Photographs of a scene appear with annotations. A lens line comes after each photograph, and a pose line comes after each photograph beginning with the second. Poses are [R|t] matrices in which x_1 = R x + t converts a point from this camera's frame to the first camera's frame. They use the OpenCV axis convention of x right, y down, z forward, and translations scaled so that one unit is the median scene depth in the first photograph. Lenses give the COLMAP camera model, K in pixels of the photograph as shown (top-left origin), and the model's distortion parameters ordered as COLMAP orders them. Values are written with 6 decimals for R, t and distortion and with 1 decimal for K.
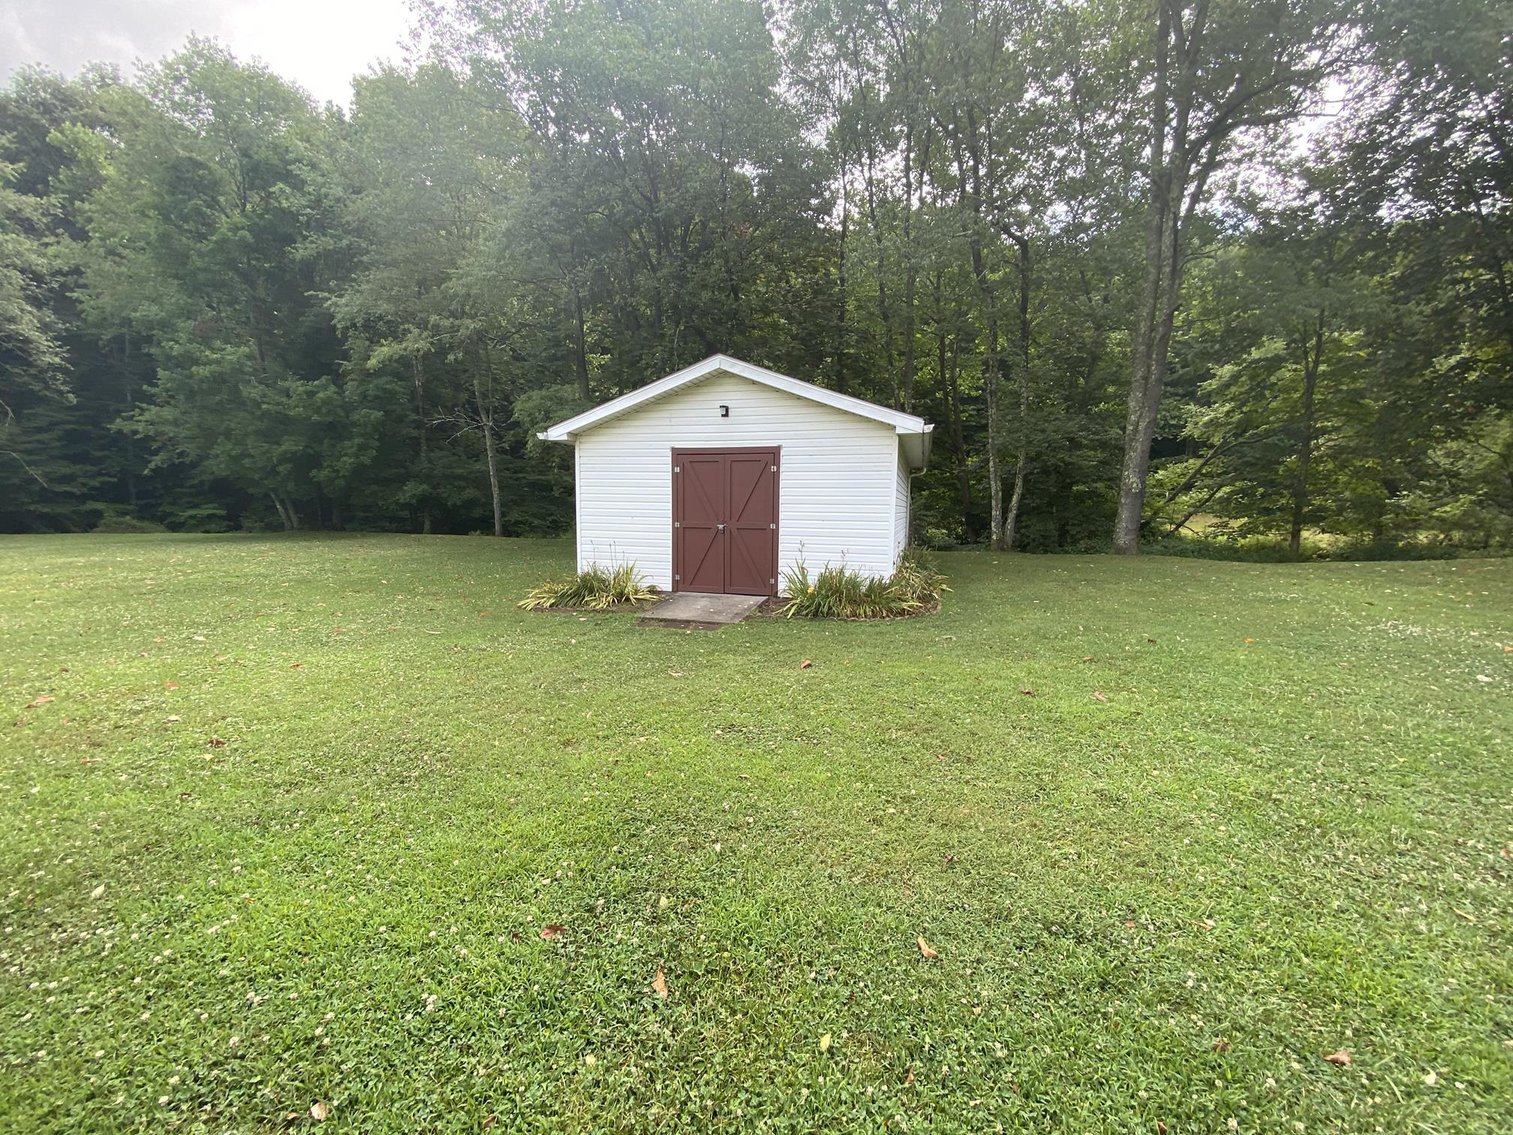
lens RADIAL K [[623.7, 0, 753.5], [0, 623.7, 583.4], [0, 0, 1]] dist [0.010741, -0.017431]
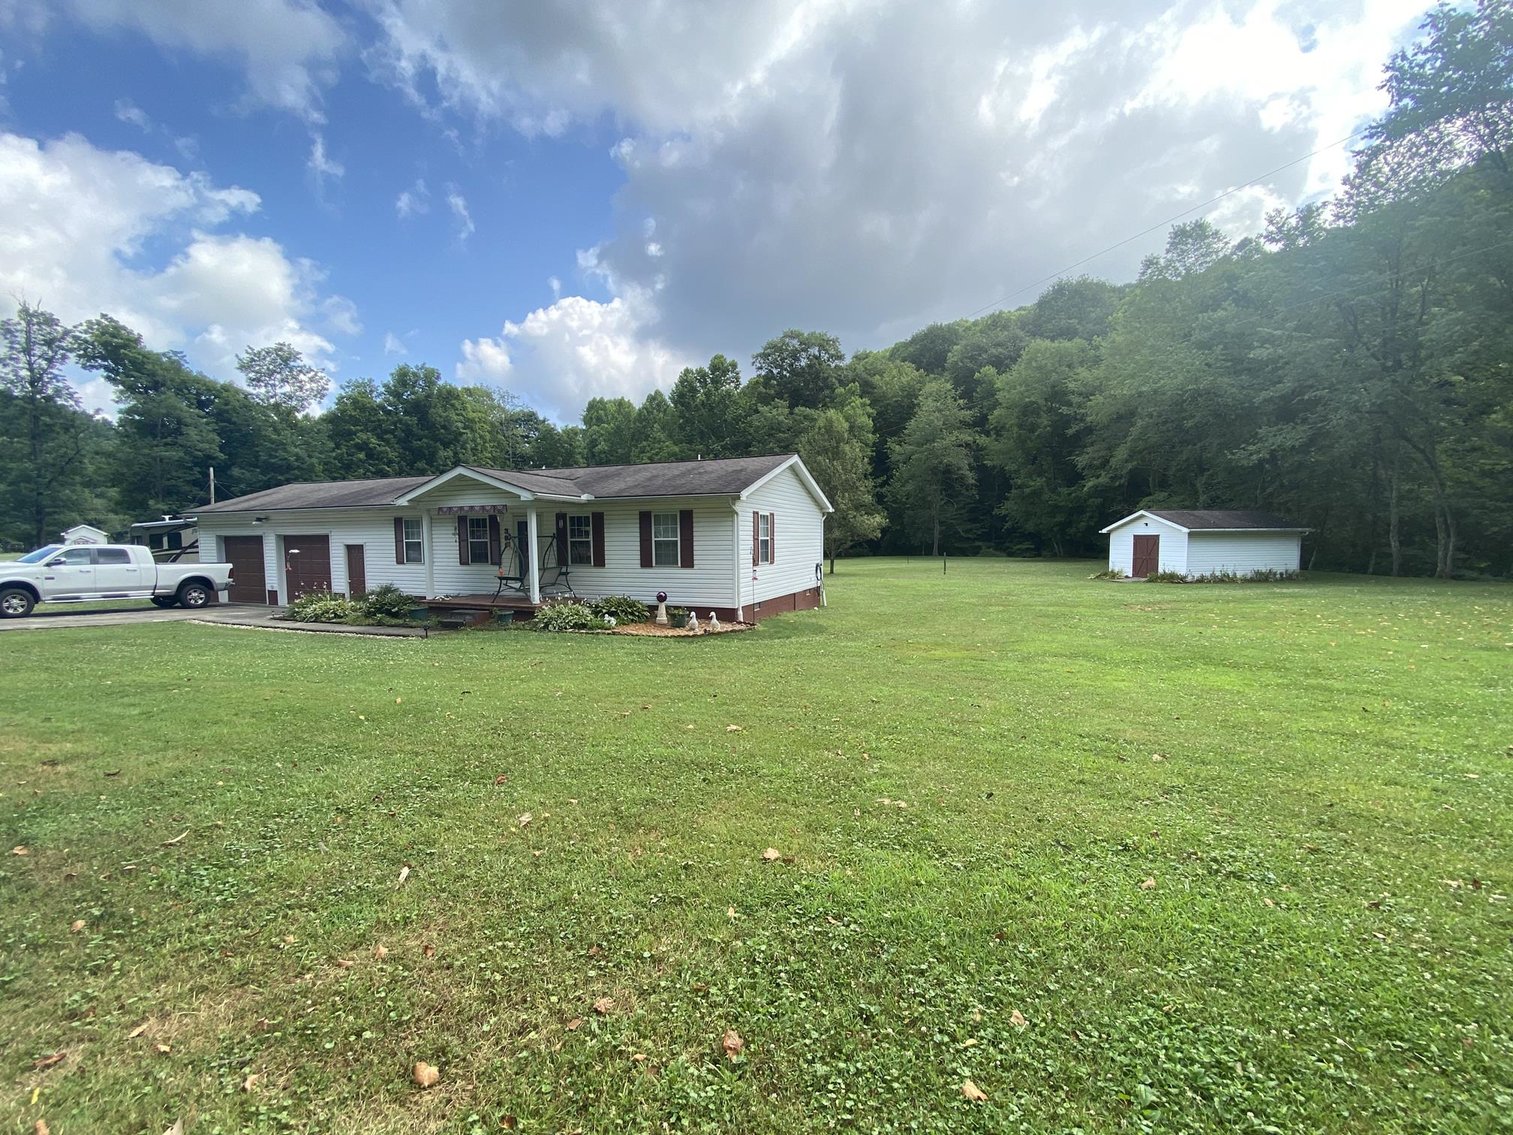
lens RADIAL K [[612.2, 0, 749.2], [0, 612.2, 577.8], [0, 0, 1]] dist [0.021312, -0.020177]
pose [[0.413707, 0.047054, -0.909193, 0.817714], [-0.095975, 0.995353, 0.007842, 0.076848], [0.905337, 0.084016, 0.416300, -0.906889]]
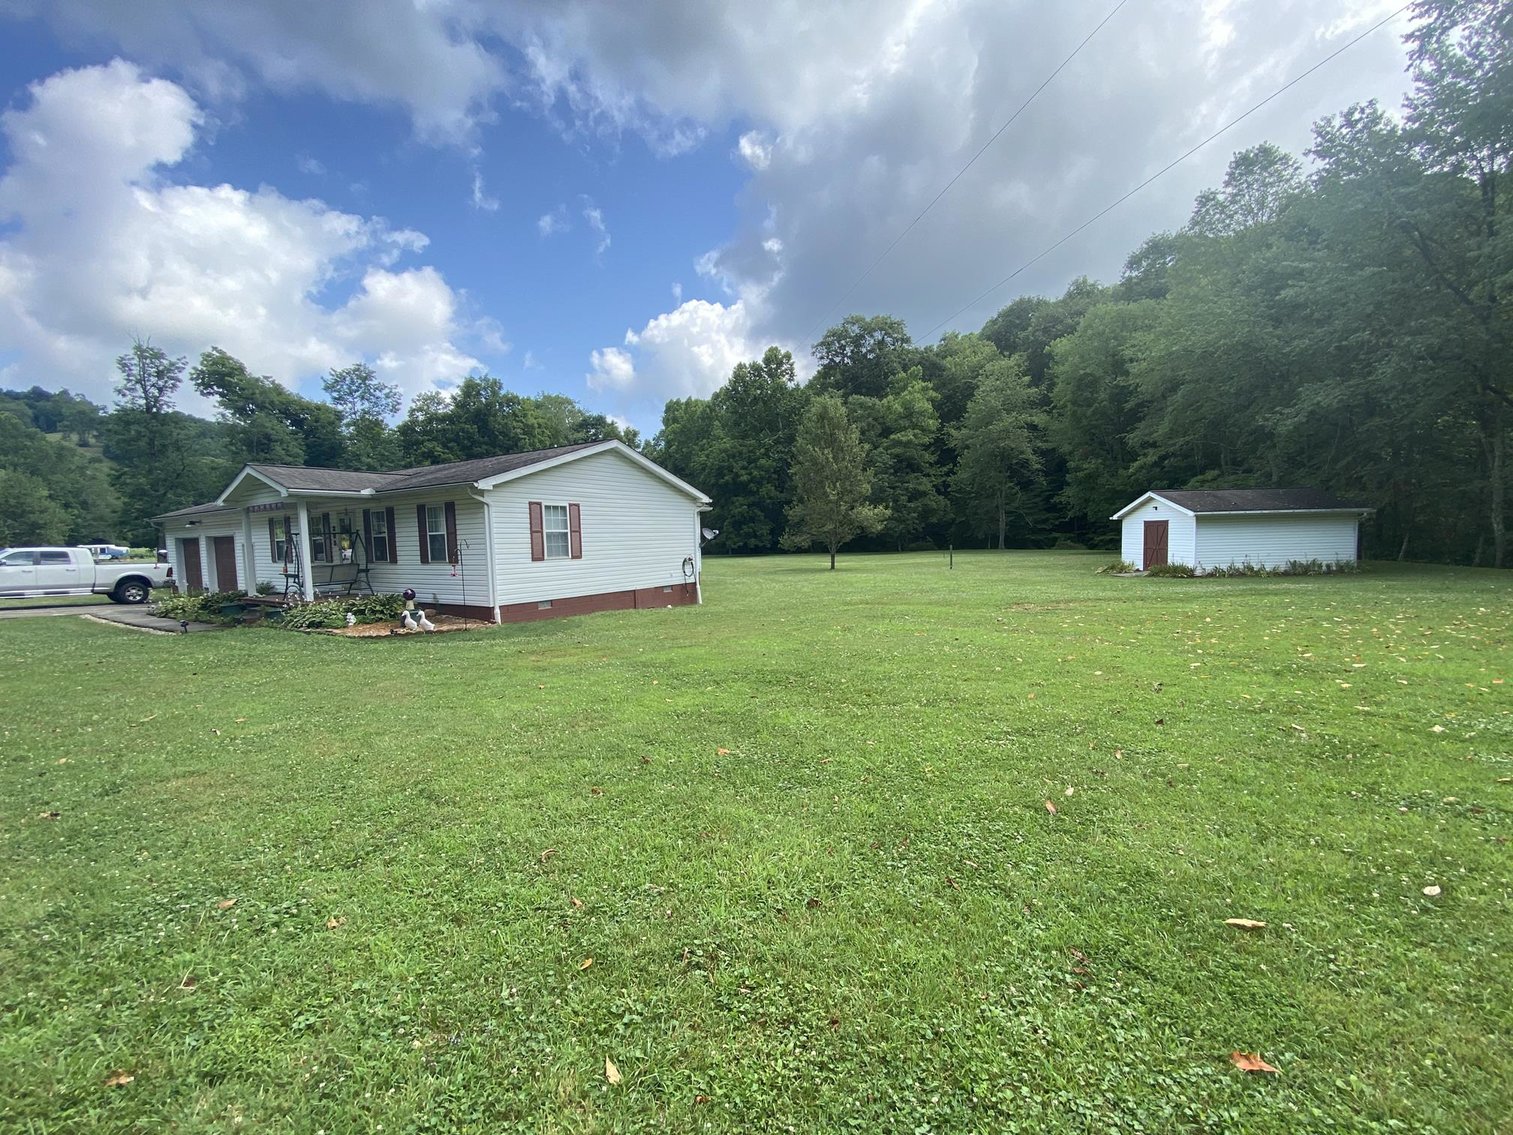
lens RADIAL K [[612.2, 0, 749.2], [0, 612.2, 577.8], [0, 0, 1]] dist [0.021312, -0.020177]
pose [[0.243561, 0.051186, -0.968534, 0.868827], [-0.088059, 0.995649, 0.030475, 0.048077], [0.965880, 0.077865, 0.247009, -0.578550]]
